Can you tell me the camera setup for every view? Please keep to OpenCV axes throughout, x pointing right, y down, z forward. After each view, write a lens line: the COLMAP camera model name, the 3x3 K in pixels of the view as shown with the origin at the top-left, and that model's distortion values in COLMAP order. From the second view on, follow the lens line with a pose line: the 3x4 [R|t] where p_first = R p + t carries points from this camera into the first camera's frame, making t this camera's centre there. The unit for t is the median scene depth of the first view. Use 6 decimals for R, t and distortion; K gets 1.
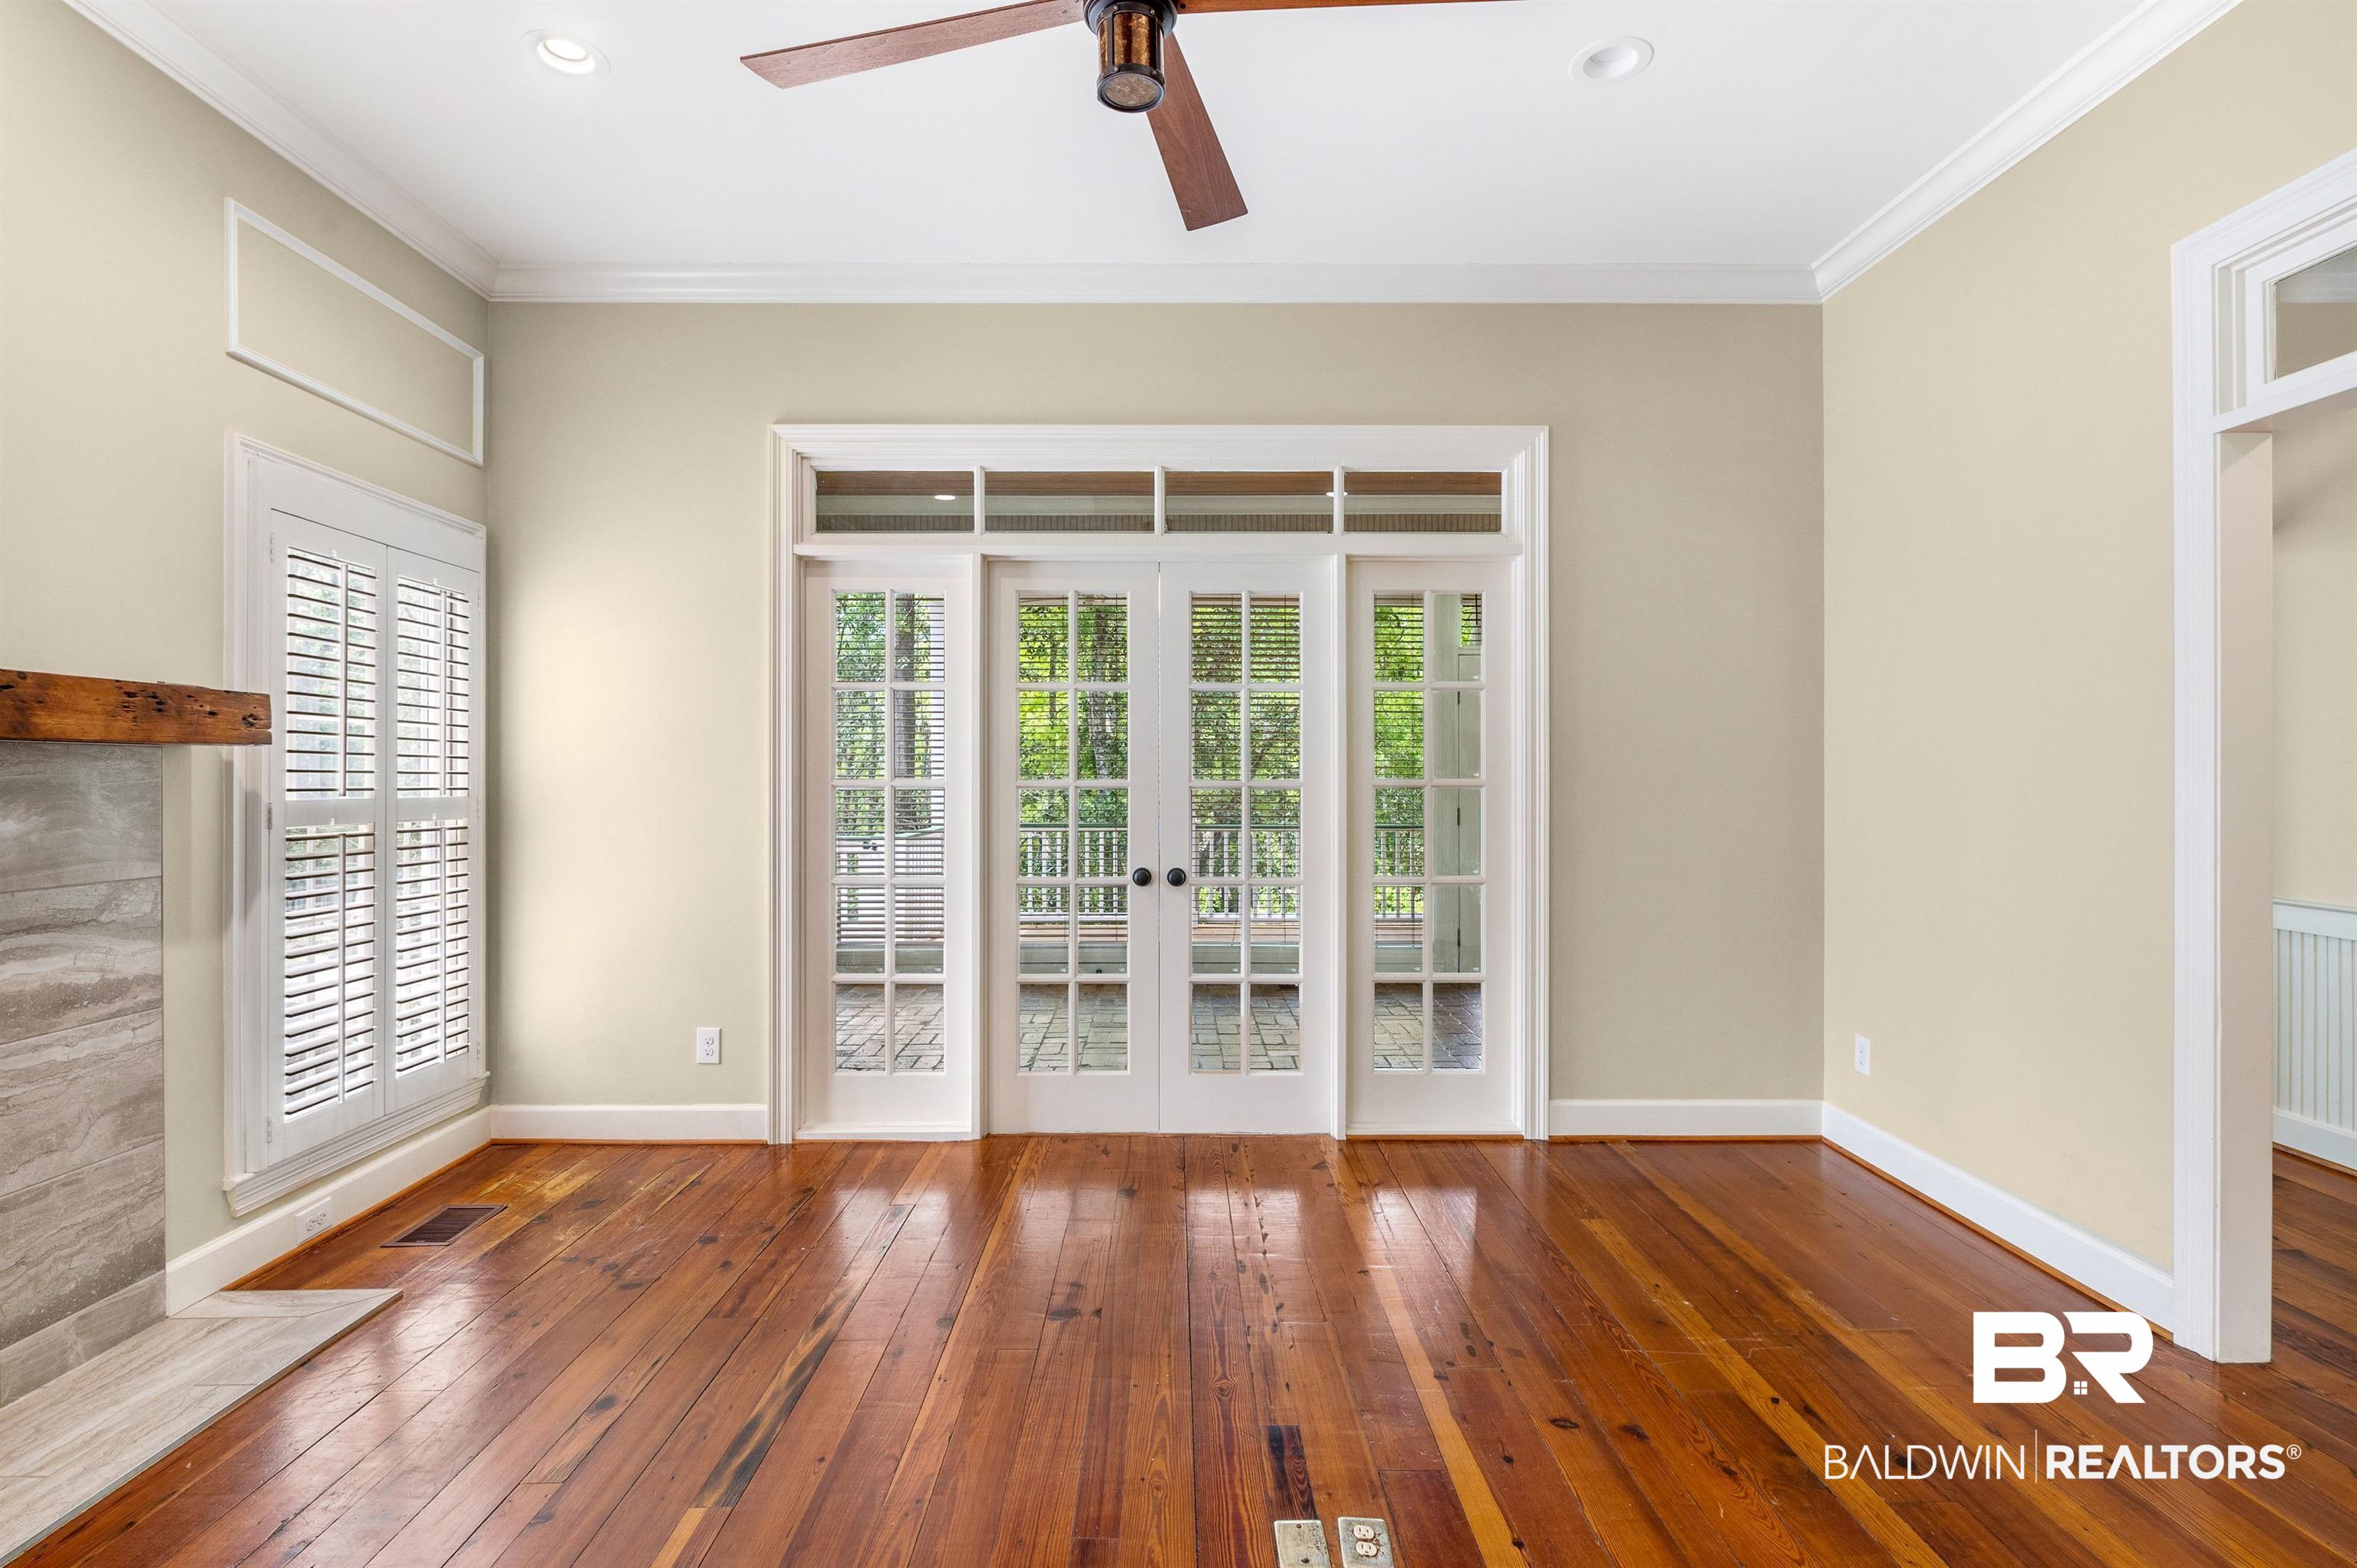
lens RADIAL K [[1125.9, 0, 1178.5], [0, 1125.9, 784.0], [0, 0, 1]] dist [-0.004125, -0.000968]
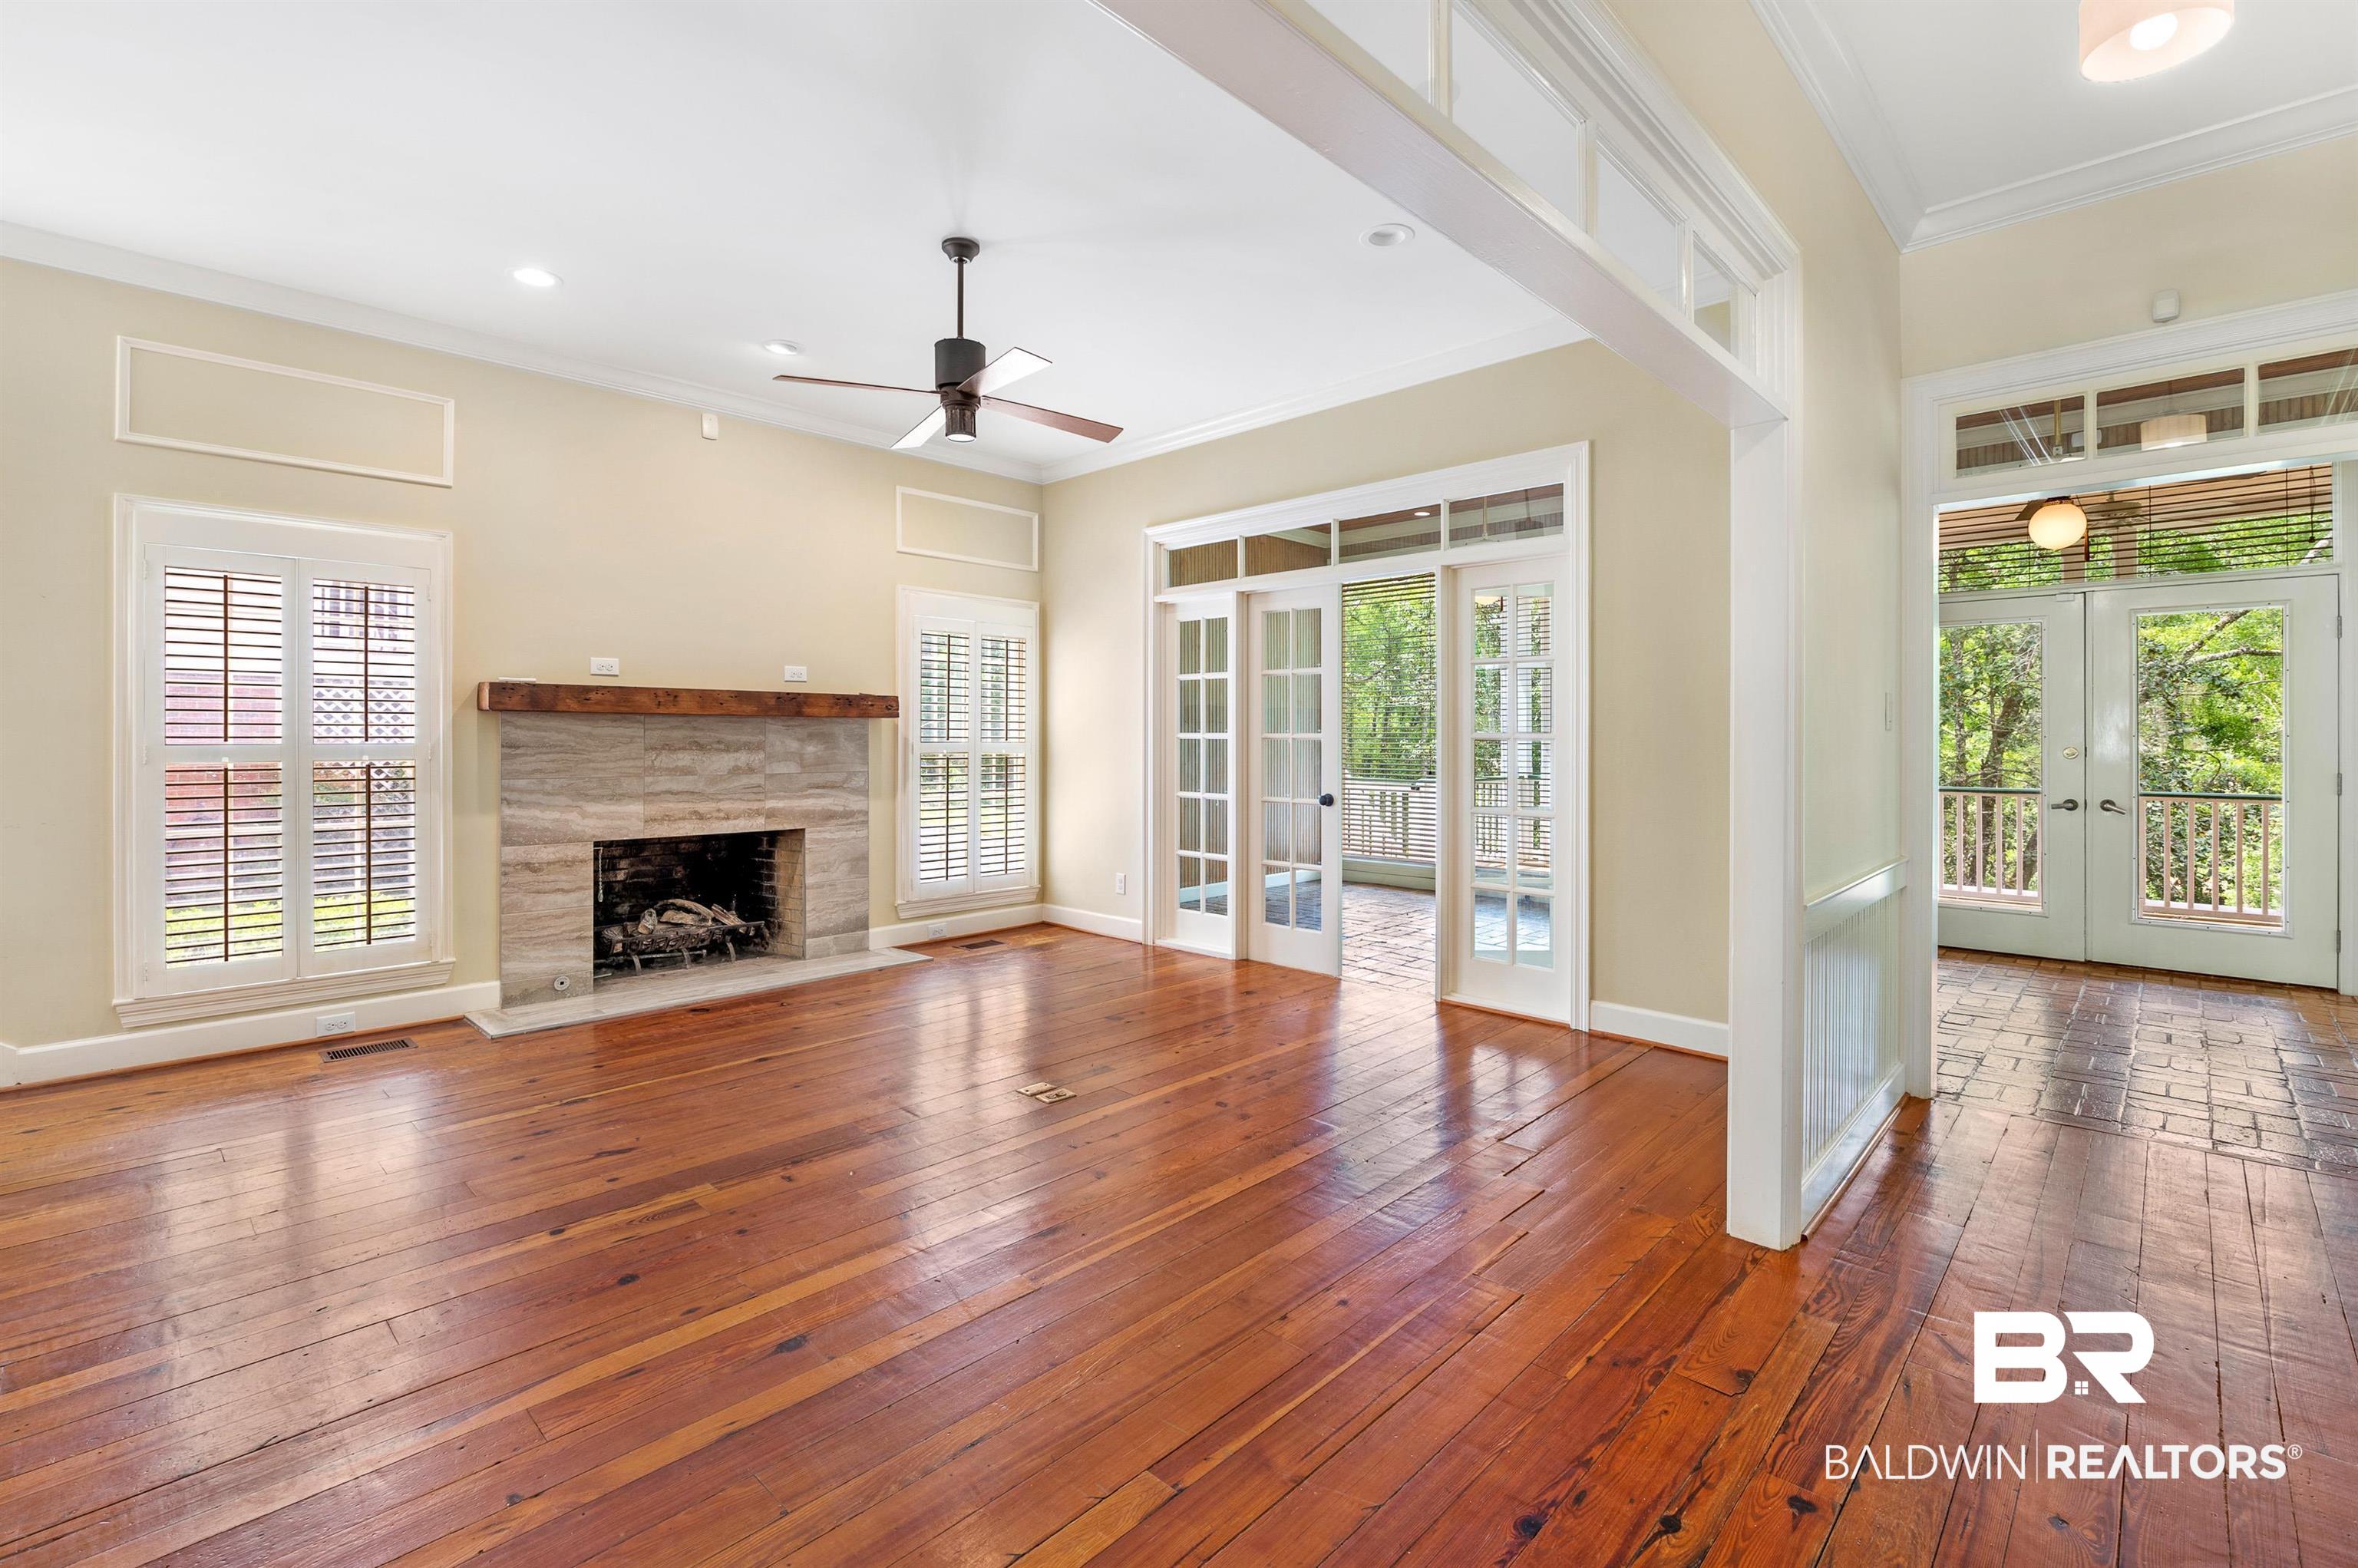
lens RADIAL K [[1035.2, 0, 1171.0], [0, 1035.2, 735.3], [0, 0, 1]] dist [-0.001211, -0.000769]
pose [[0.705818, -0.002144, -0.708390, 0.963125], [-0.006004, 0.999941, -0.009009, 0.016050], [0.708368, 0.010612, 0.705763, -0.115360]]
